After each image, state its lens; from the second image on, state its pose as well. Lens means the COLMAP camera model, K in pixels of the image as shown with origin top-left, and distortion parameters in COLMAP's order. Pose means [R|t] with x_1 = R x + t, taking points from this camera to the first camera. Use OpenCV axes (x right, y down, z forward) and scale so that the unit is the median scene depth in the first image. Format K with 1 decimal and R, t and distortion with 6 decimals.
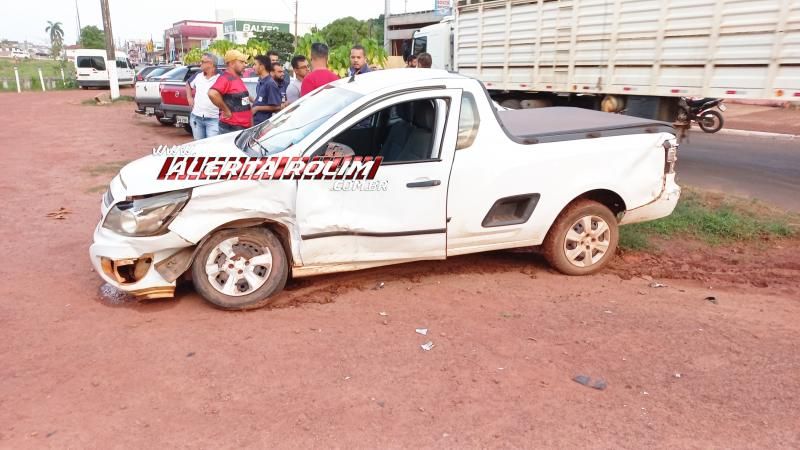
lens RADIAL K [[587.3, 0, 399.3], [0, 587.3, 239.2], [0, 0, 1]] dist [0.043987, -0.010309]
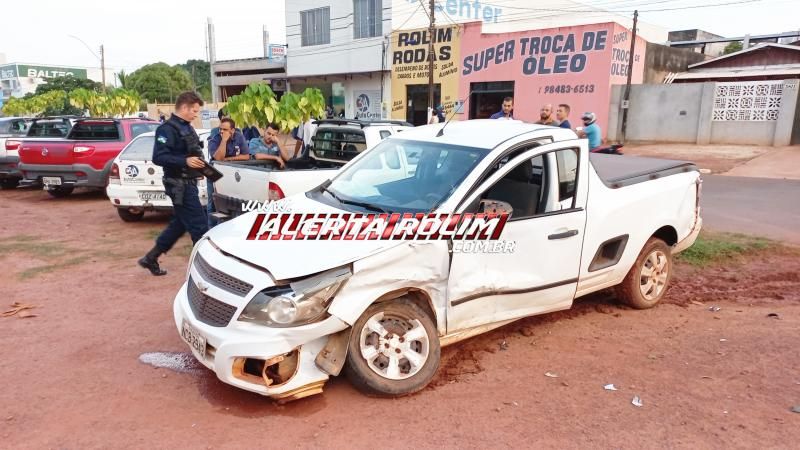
lens RADIAL K [[587.3, 0, 399.3], [0, 587.3, 239.2], [0, 0, 1]] dist [0.043987, -0.010309]
pose [[0.948196, -0.086255, 0.305752, -0.505080], [0.107688, 0.992722, -0.053907, -0.061202], [-0.298877, 0.084040, 0.950584, 0.141268]]
